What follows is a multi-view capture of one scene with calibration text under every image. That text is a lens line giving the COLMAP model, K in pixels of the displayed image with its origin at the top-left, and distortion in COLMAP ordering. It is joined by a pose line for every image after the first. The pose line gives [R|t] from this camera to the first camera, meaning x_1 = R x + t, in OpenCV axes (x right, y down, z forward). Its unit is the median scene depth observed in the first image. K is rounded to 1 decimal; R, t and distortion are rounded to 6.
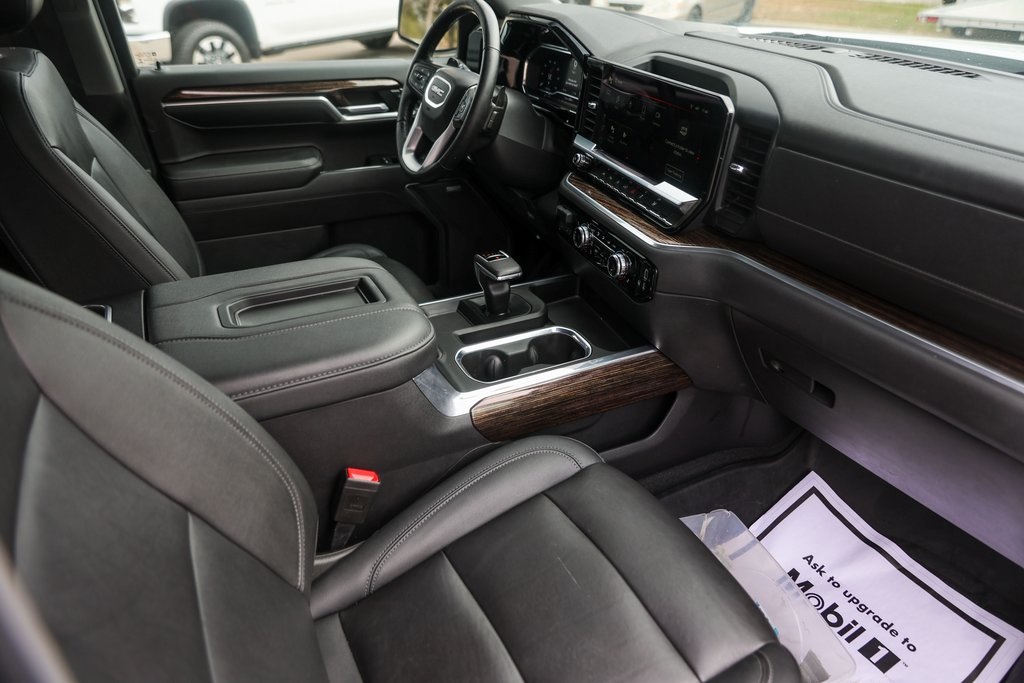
lens RADIAL K [[678.0, 0, 506.9], [0, 678.0, 340.9], [0, 0, 1]] dist [-0.027476, 0.011552]
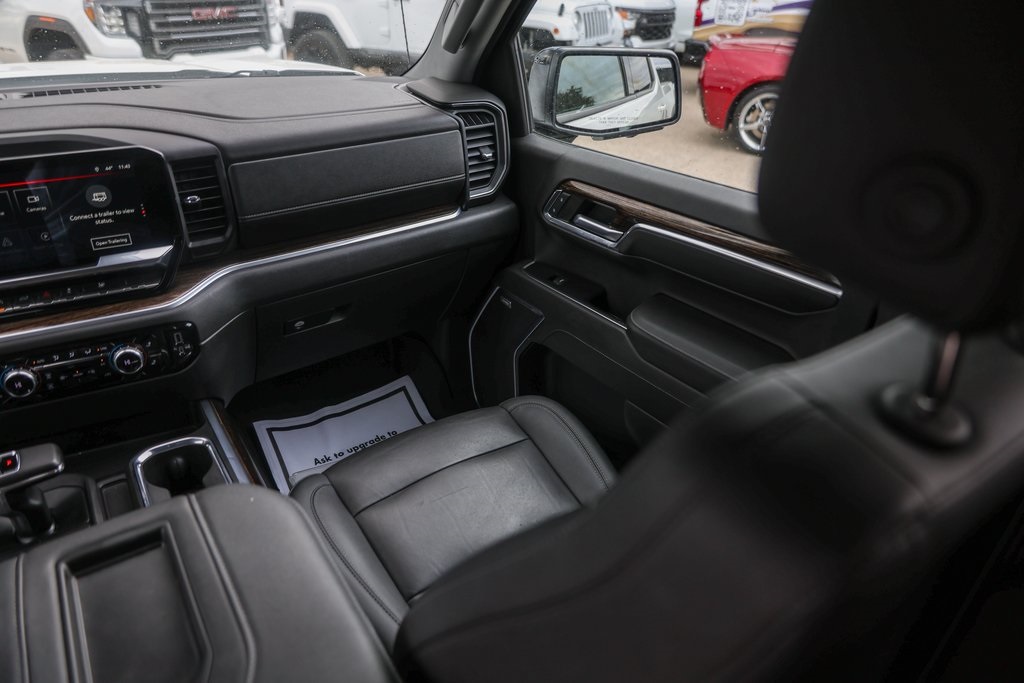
lens RADIAL K [[678.0, 0, 511.3], [0, 678.0, 340.8], [0, 0, 1]] dist [-0.027476, 0.011552]
pose [[-0.143688, -0.491998, 0.858657, -0.605046], [0.486370, 0.720532, 0.494244, -0.299864], [-0.861857, 0.488642, 0.135761, 0.417639]]
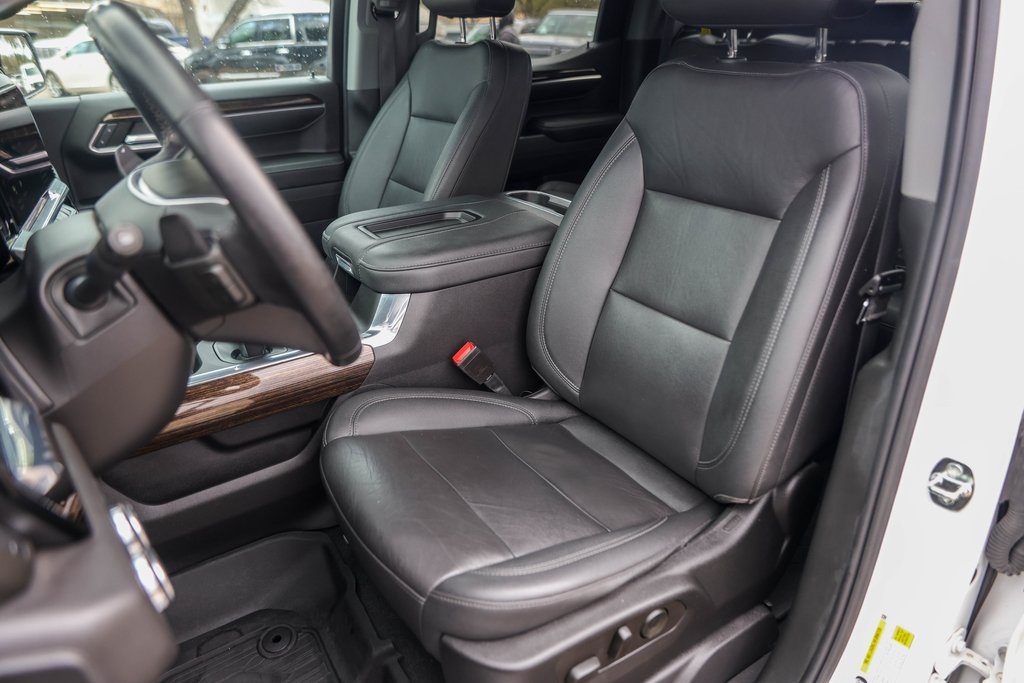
lens RADIAL K [[678.0, 0, 508.5], [0, 678.0, 337.8], [0, 0, 1]] dist [-0.027476, 0.011552]
pose [[-0.993731, 0.042826, -0.103267, -0.264028], [-0.059921, 0.575790, 0.815399, -0.825407], [0.094380, 0.816475, -0.569614, 1.590082]]
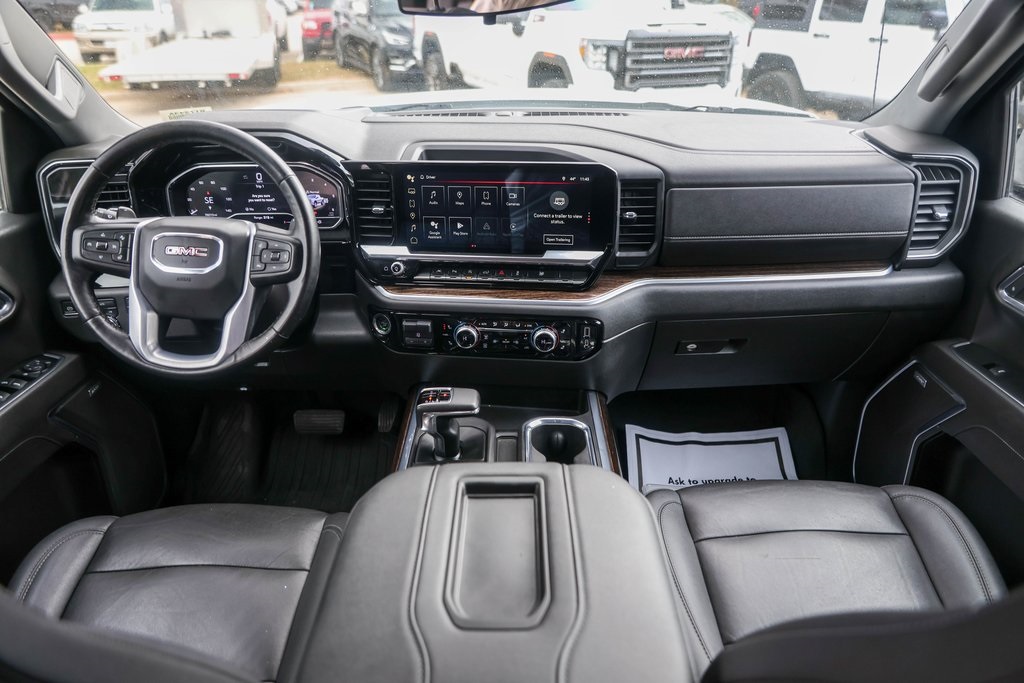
lens RADIAL K [[678.0, 0, 511.9], [0, 678.0, 339.2], [0, 0, 1]] dist [-0.027476, 0.011552]
pose [[0.446015, -0.408062, 0.796590, -0.636500], [0.464441, 0.866333, 0.183746, -0.305106], [-0.765092, 0.288016, 0.575918, 0.420694]]
